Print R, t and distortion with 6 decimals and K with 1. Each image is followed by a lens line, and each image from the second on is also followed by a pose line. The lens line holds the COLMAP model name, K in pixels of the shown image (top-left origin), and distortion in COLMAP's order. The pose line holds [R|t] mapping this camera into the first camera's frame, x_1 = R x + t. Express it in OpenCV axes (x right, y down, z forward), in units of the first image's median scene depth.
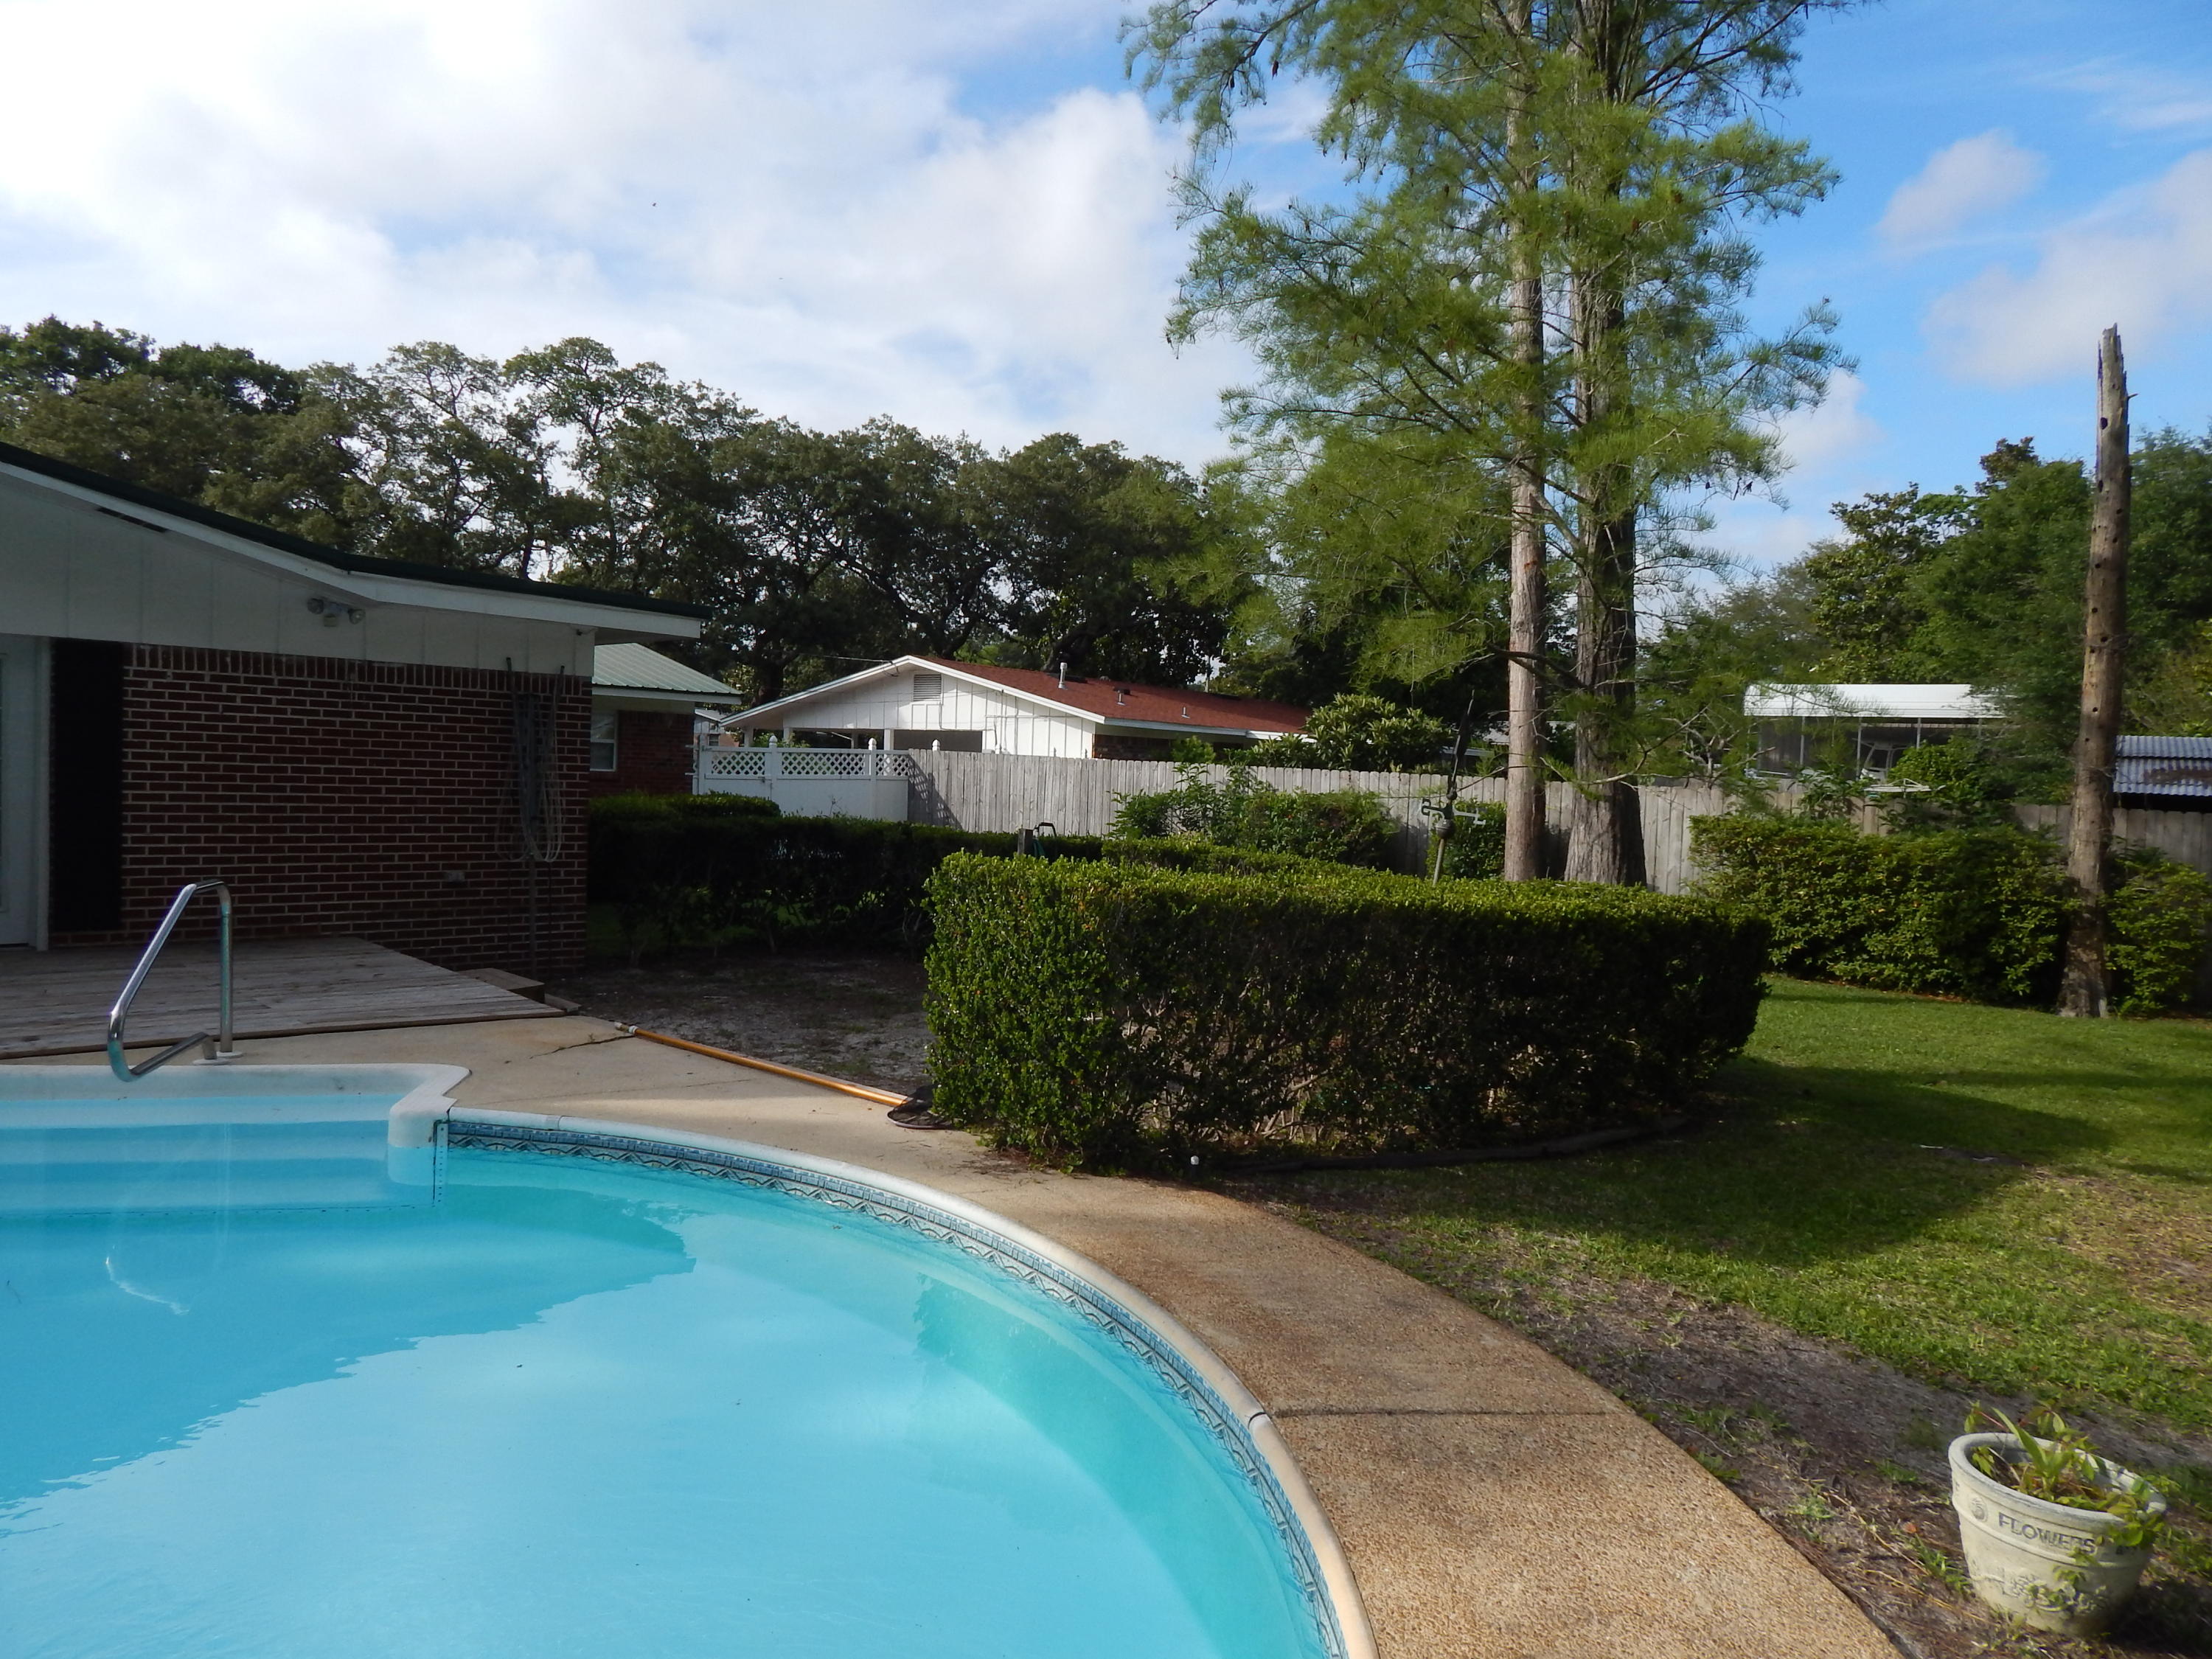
lens RADIAL K [[1464.8, 0, 1131.9], [0, 1464.8, 812.6], [0, 0, 1]] dist [-0.005036, -0.015835]
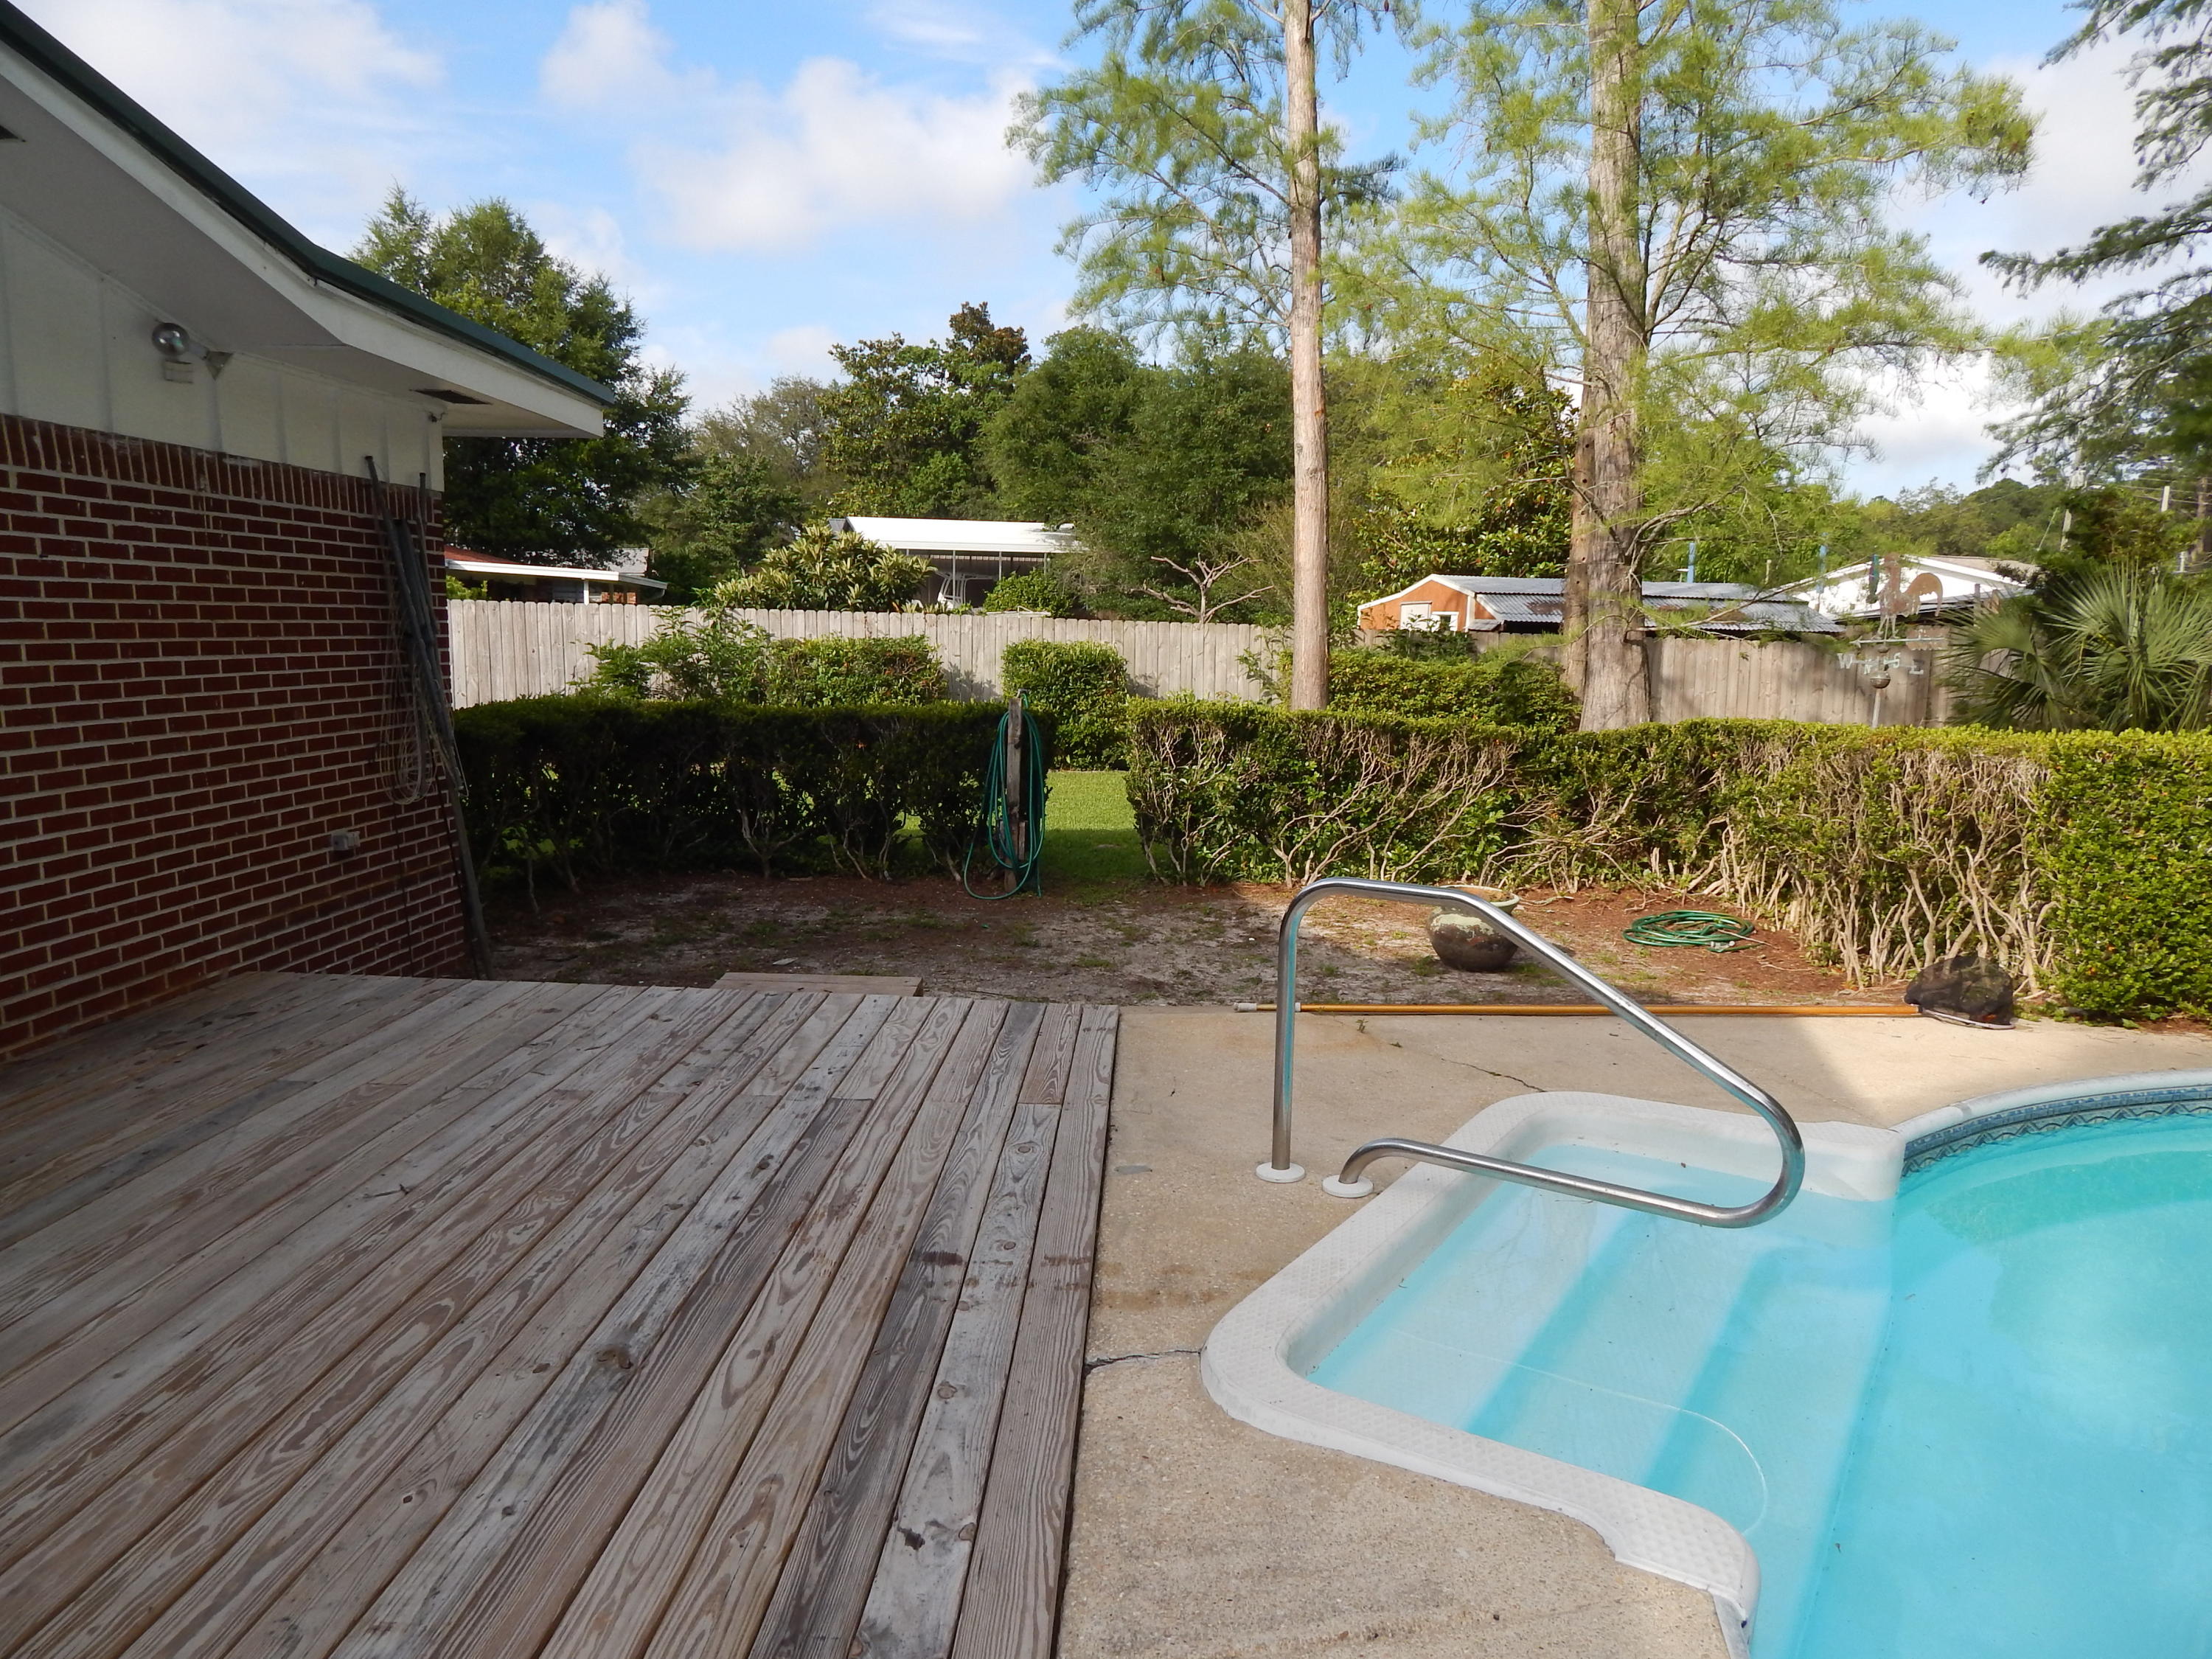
lens RADIAL K [[1433.9, 0, 1106.0], [0, 1433.9, 829.5], [0, 0, 1]] dist [-0.037676, -0.003277]
pose [[0.737597, -0.118700, 0.664726, -0.498093], [0.028831, 0.989066, 0.144626, -0.026638], [-0.674625, -0.087511, 0.732955, 0.313453]]
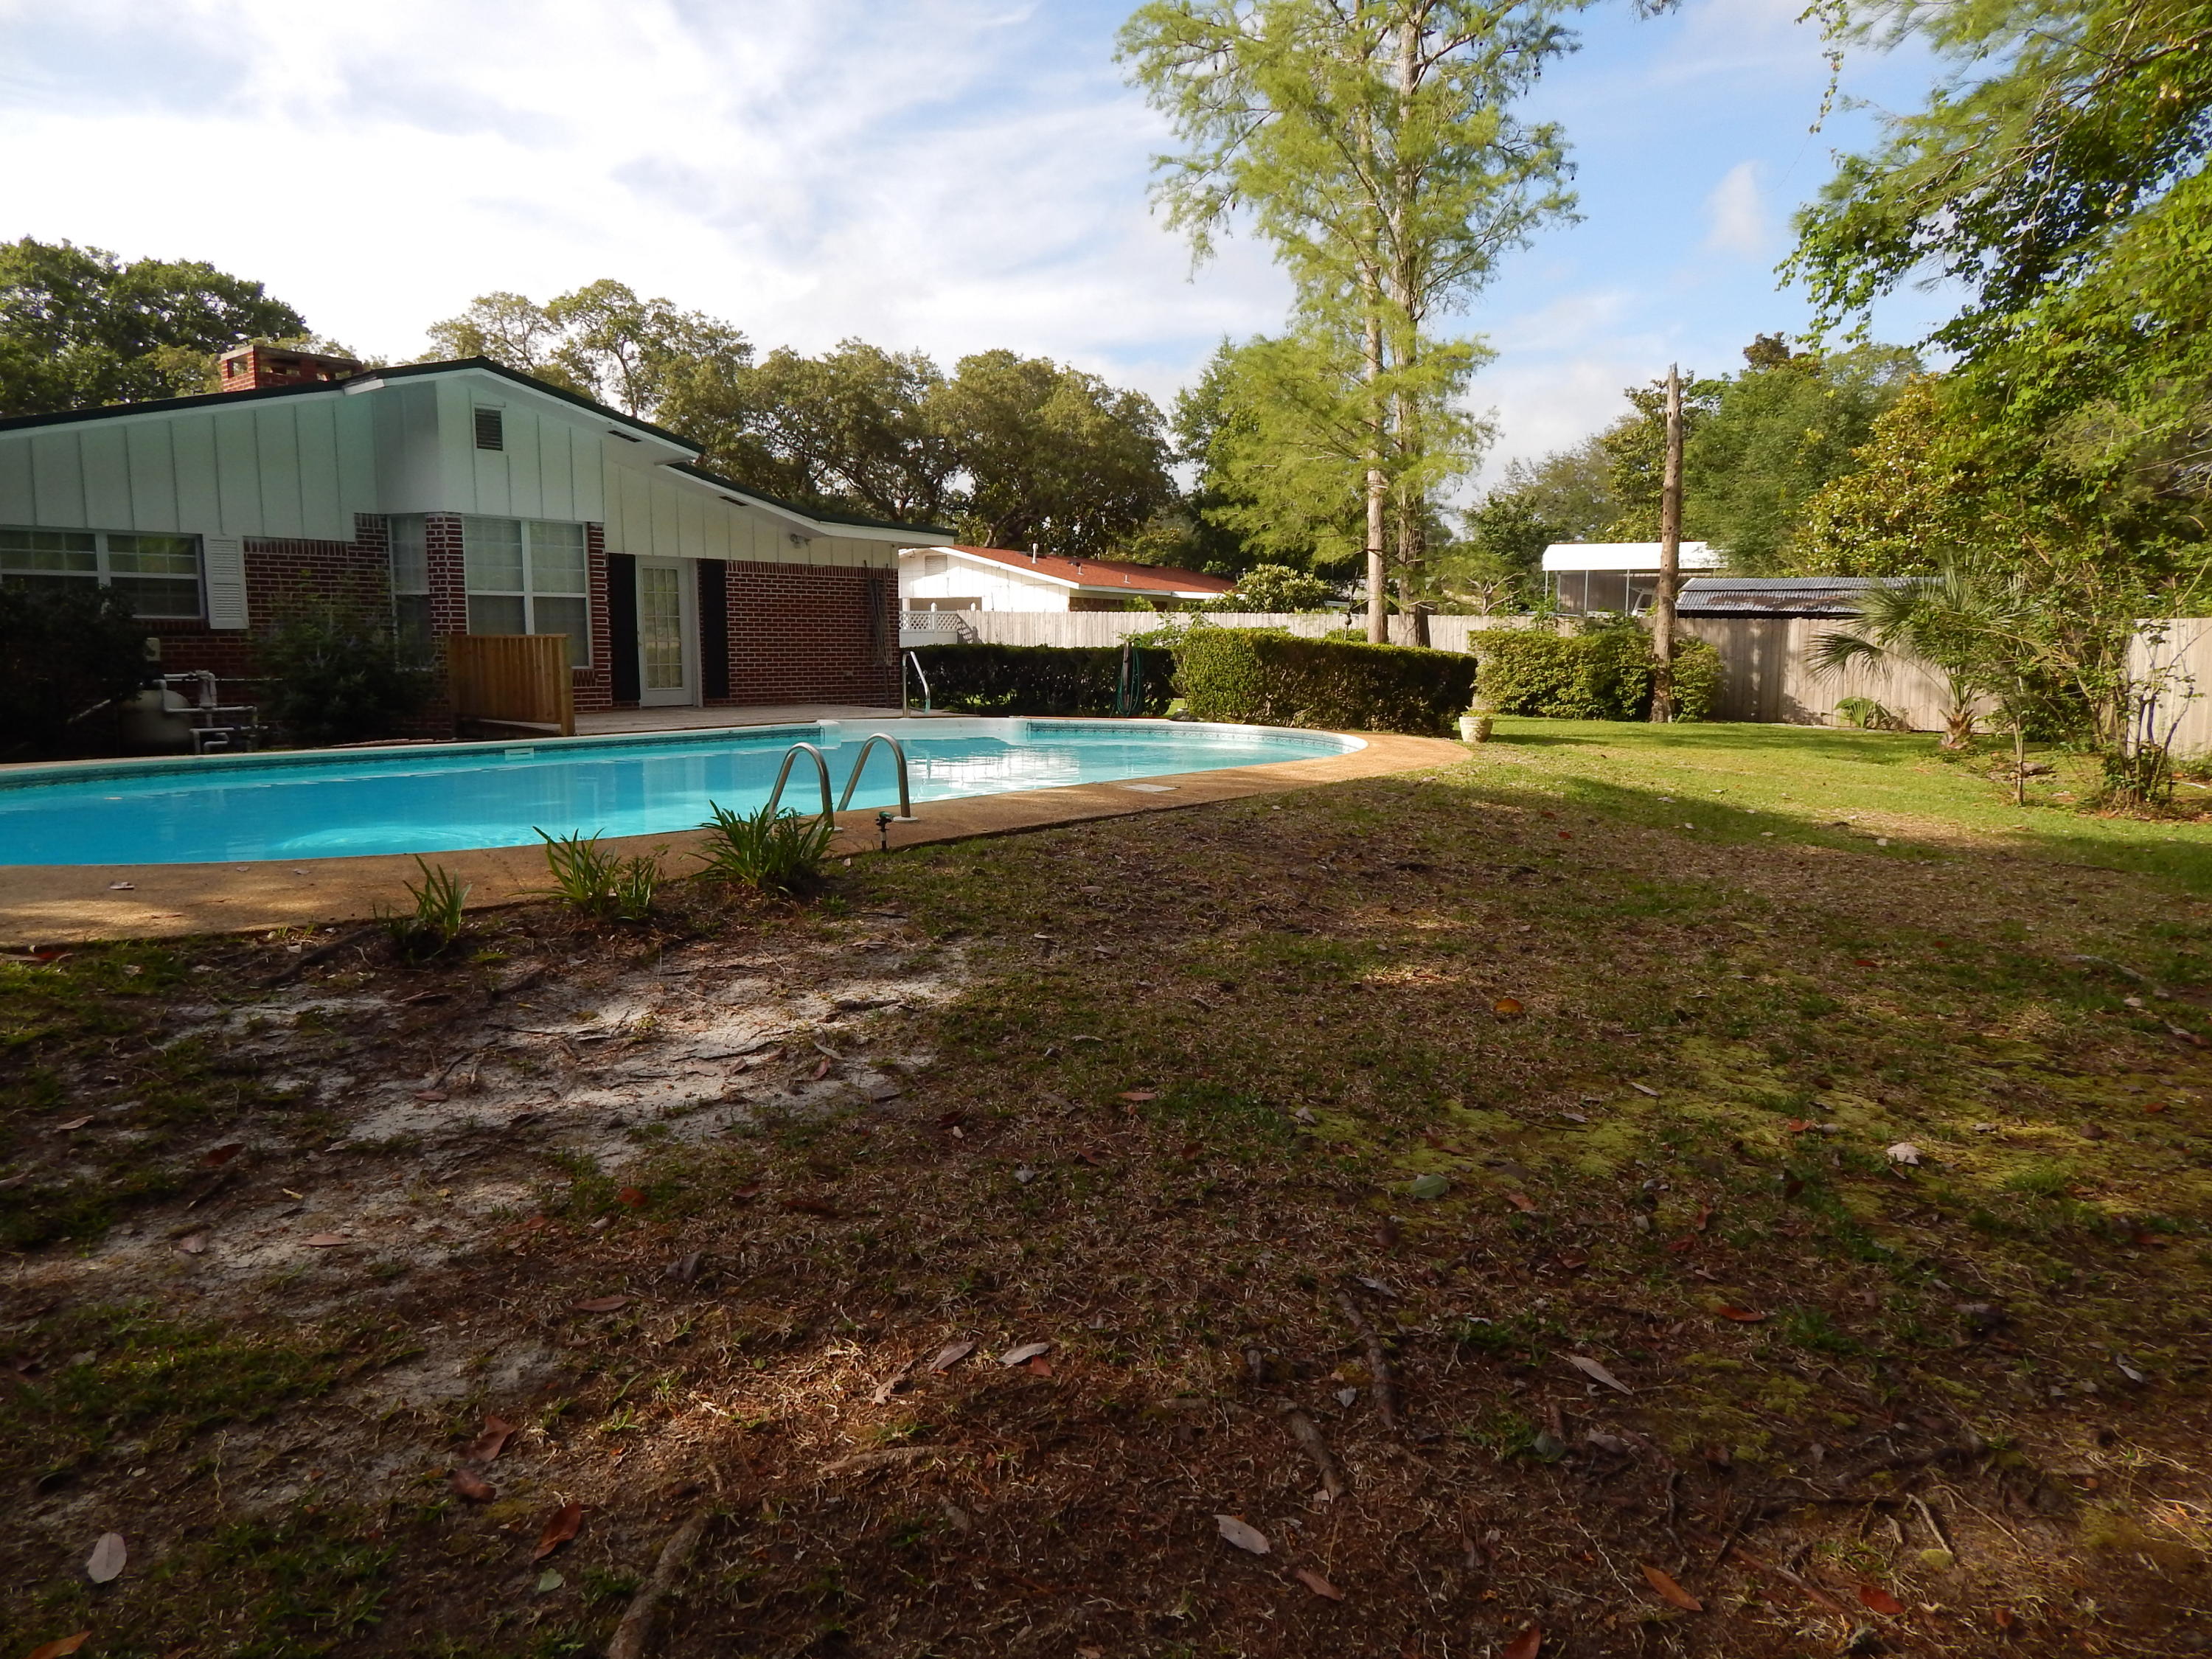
lens RADIAL K [[1464.8, 0, 1131.9], [0, 1464.8, 812.6], [0, 0, 1]] dist [-0.005036, -0.015835]
pose [[0.994877, -0.041608, 0.092129, -0.221034], [0.033103, 0.995210, 0.091990, 0.050247], [-0.095515, -0.088469, 0.991489, -0.829109]]
